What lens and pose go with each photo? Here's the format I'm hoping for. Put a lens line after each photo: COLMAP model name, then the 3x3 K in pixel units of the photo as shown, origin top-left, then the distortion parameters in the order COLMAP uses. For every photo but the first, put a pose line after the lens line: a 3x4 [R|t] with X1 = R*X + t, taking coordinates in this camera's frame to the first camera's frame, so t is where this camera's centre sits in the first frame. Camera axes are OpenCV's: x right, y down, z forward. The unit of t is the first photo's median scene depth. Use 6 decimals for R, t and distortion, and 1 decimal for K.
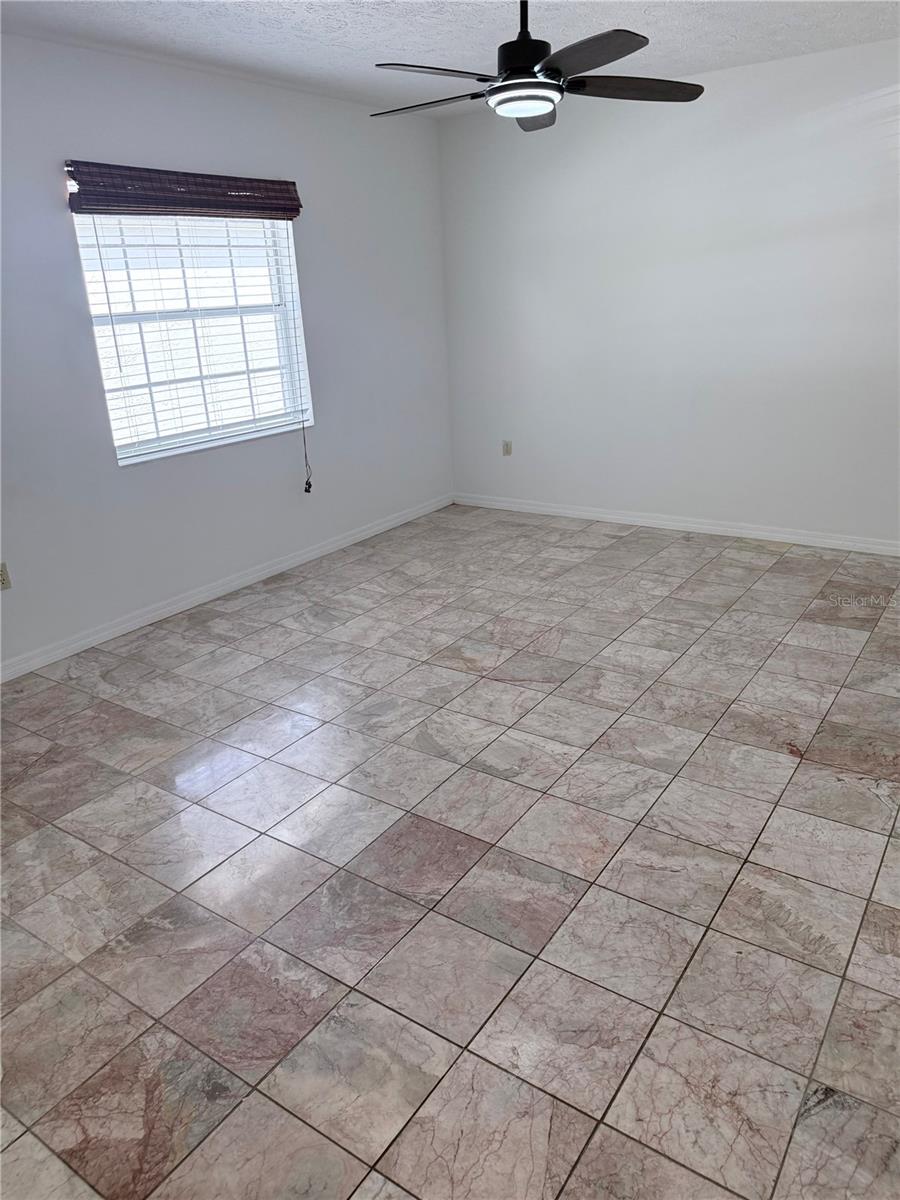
lens RADIAL K [[842.7, 0, 445.1], [0, 842.7, 597.9], [0, 0, 1]] dist [0.056885, -0.060823]
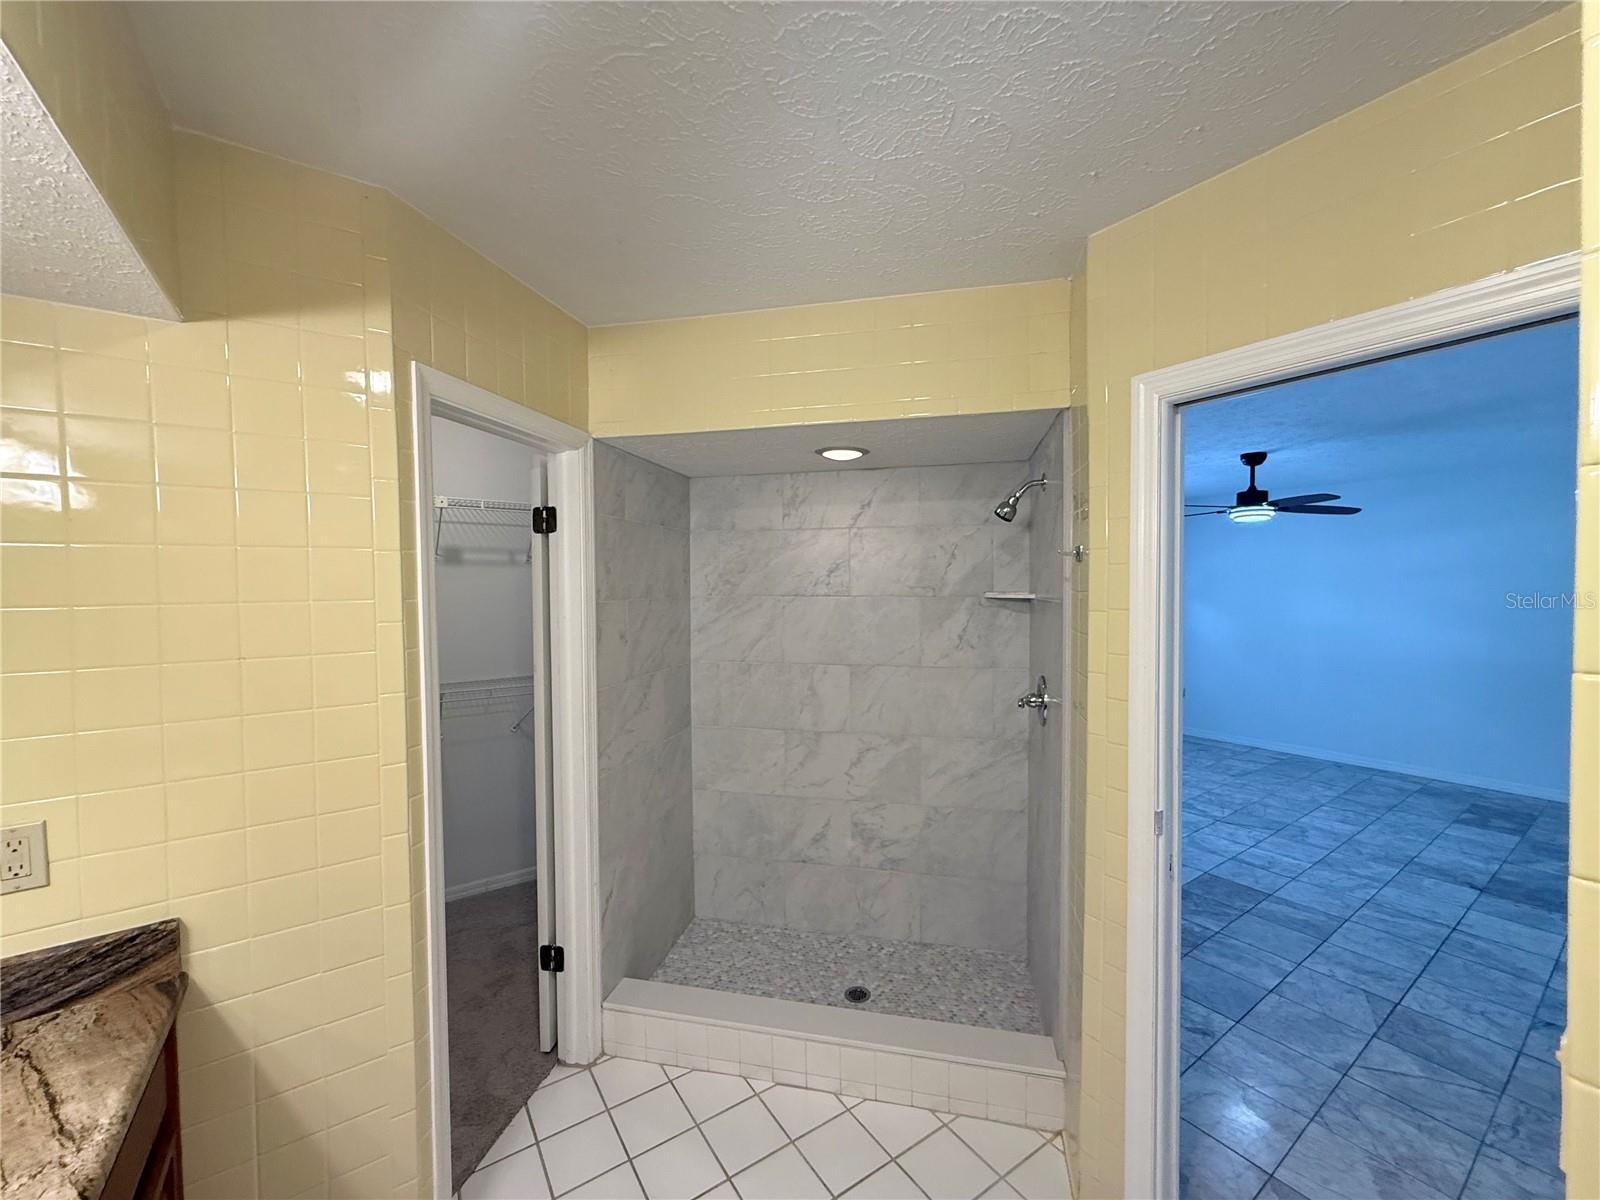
lens RADIAL K [[636.6, 0, 794.3], [0, 636.6, 601.1], [0, 0, 1]] dist [-0.002614, 0.000642]
pose [[0.935394, 0.048097, -0.350321, -0.305779], [-0.155096, 0.946130, -0.284223, 0.164628], [0.317779, 0.320194, 0.892464, -0.499770]]
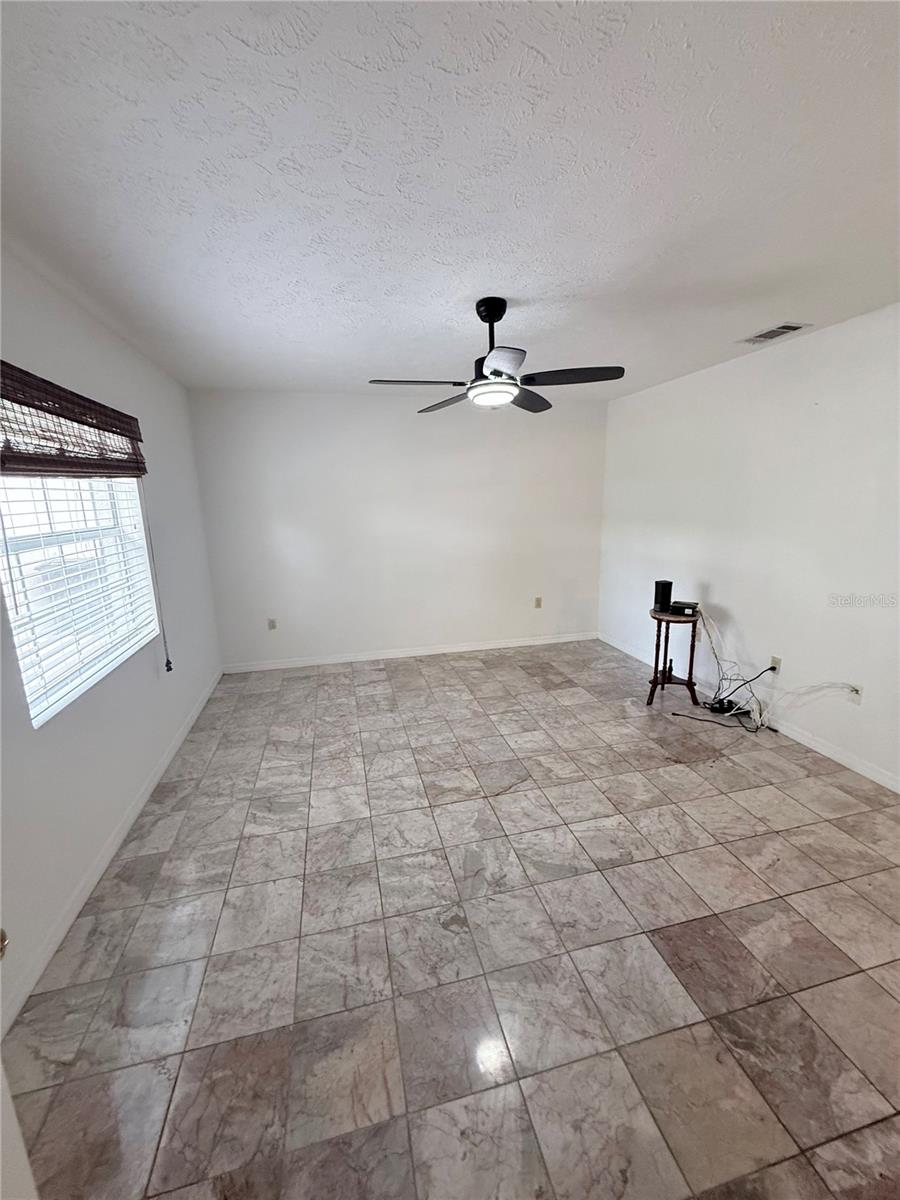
lens RADIAL K [[477.5, 0, 444.6], [0, 477.5, 599.9], [0, 0, 1]] dist [-0.002614, 0.000642]
pose [[0.660977, -0.125398, 0.739854, -0.487295], [0.246431, 0.967531, -0.056172, -0.169335], [-0.708788, 0.219452, 0.670418, 0.468739]]
